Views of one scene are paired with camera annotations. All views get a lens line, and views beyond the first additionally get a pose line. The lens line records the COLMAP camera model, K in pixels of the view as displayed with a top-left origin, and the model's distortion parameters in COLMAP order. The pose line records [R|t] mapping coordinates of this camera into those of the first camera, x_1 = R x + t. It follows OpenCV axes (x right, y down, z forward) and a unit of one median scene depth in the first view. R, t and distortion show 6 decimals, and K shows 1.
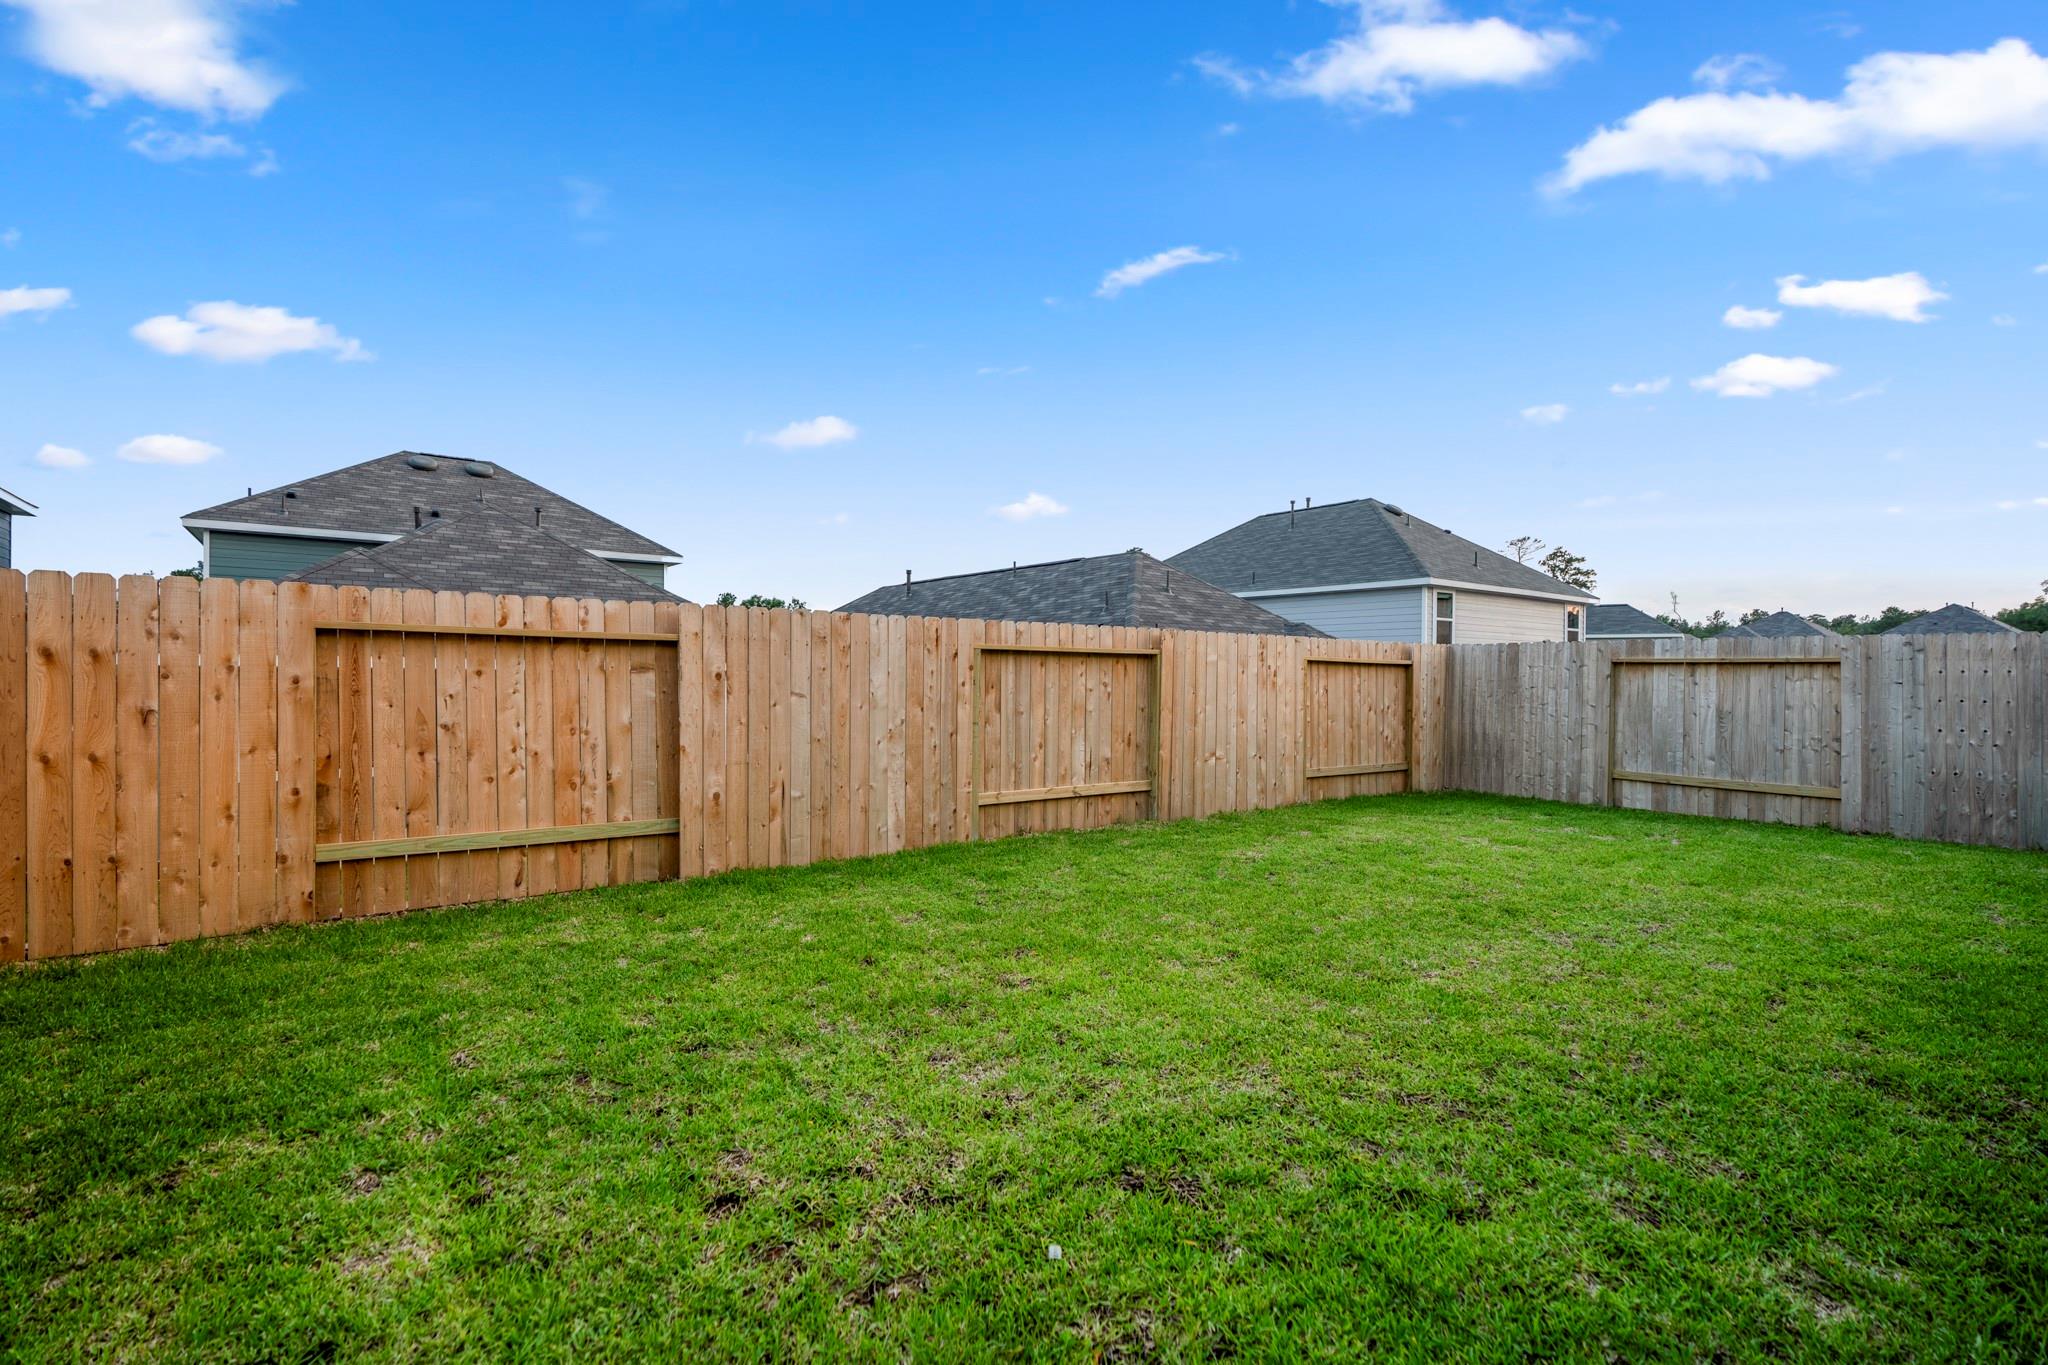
lens RADIAL K [[958.4, 0, 1024.0], [0, 958.4, 682.5], [0, 0, 1]] dist [-0.002125, 0.000415]
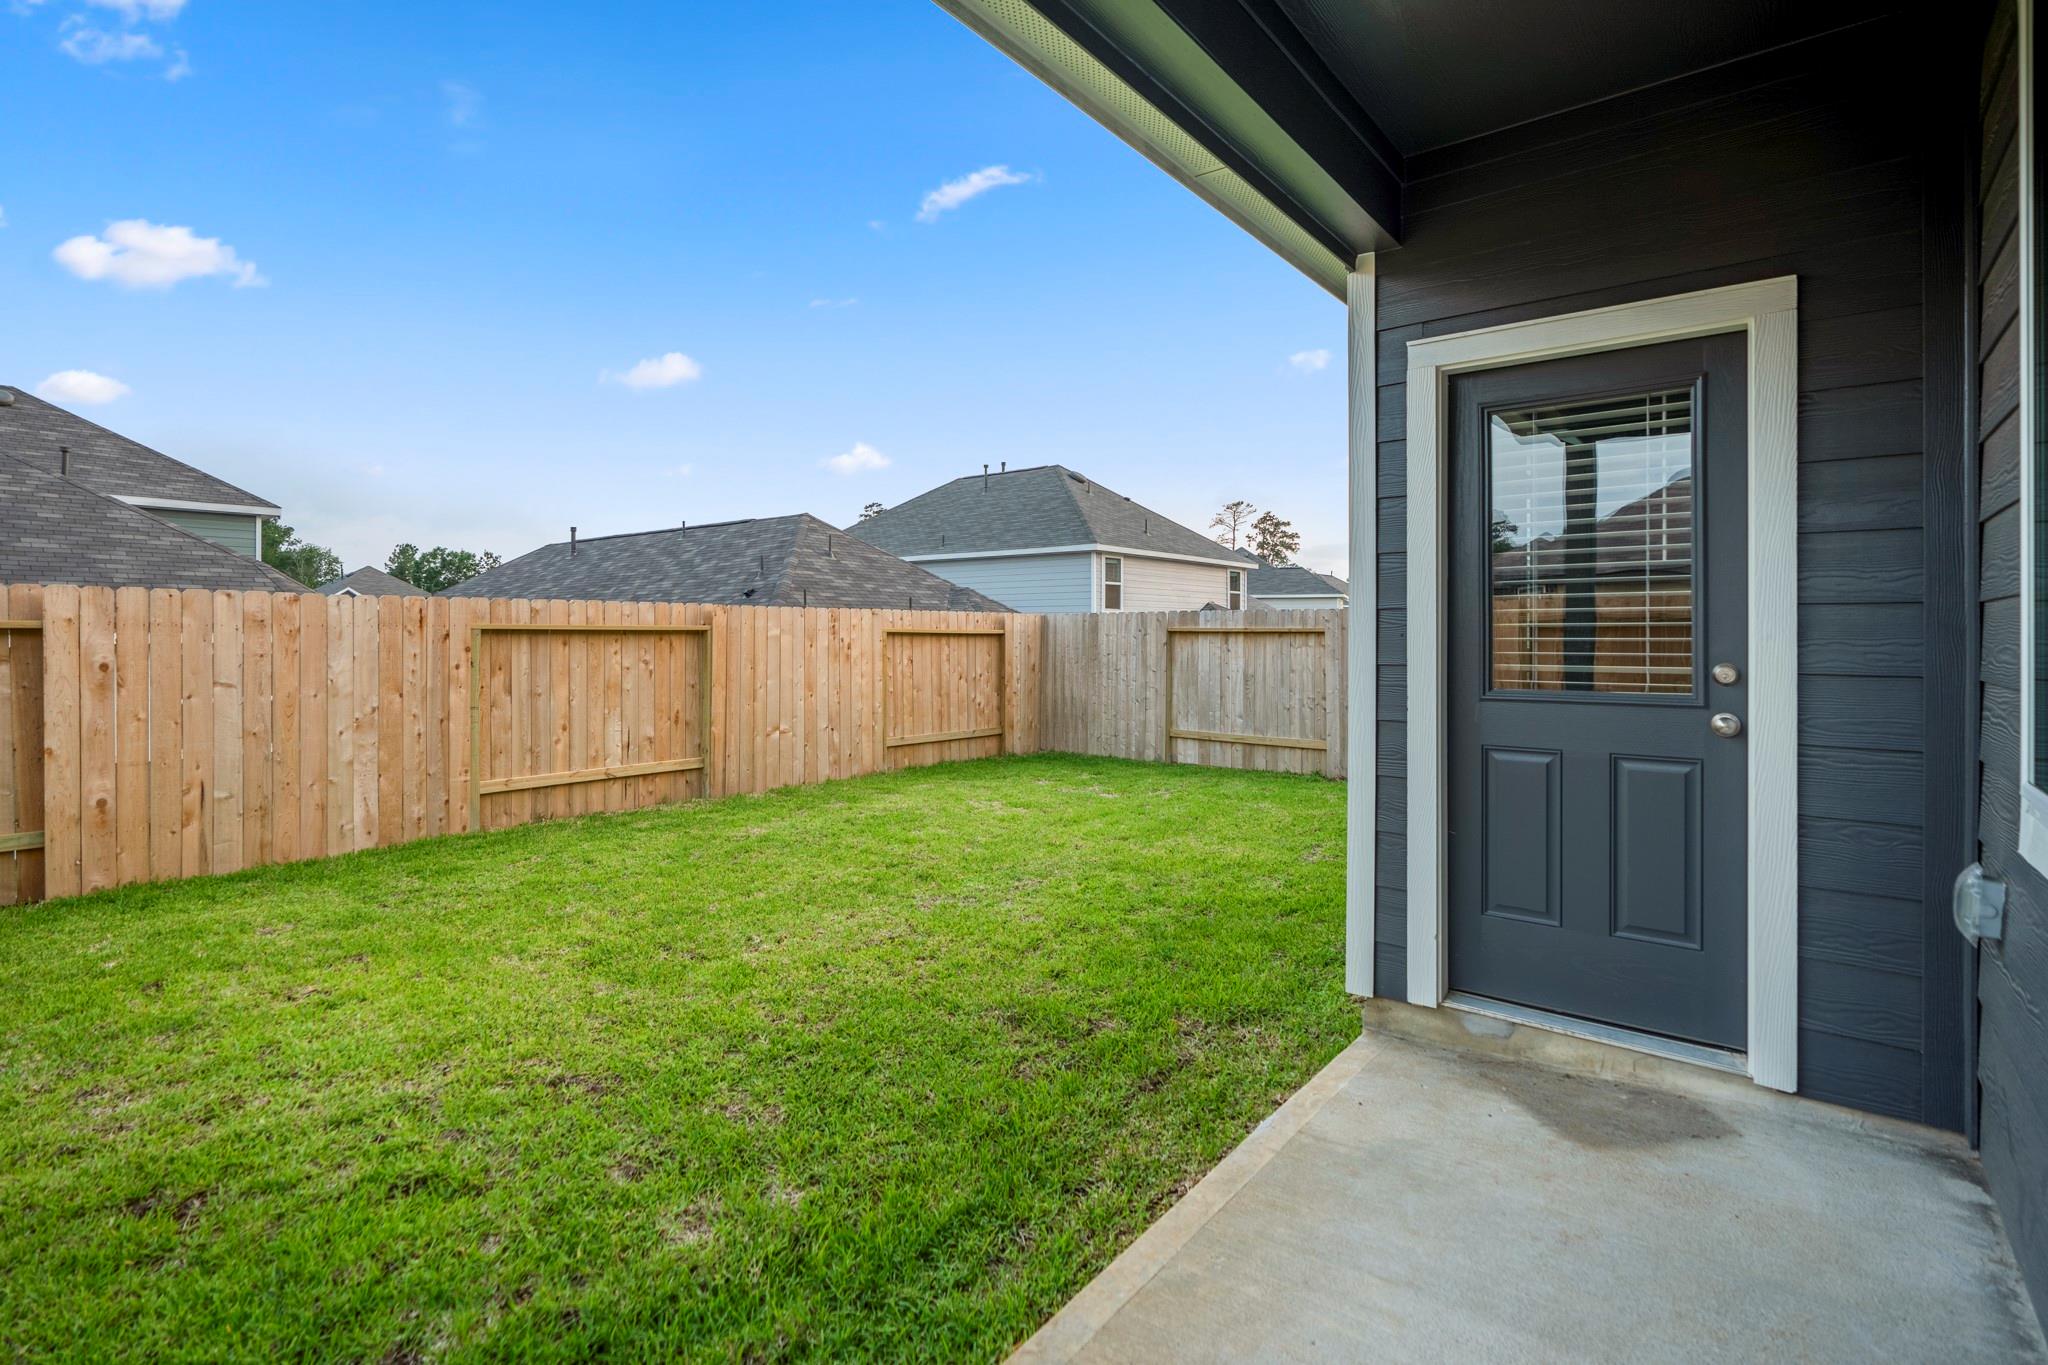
lens RADIAL K [[979.3, 0, 1028.2], [0, 979.3, 636.7], [0, 0, 1]] dist [-0.000845, 0.000755]
pose [[0.969801, -0.010040, 0.243691, 0.198958], [0.010502, 0.999945, -0.000594, -0.017369], [-0.243671, 0.003136, 0.969853, -0.058976]]
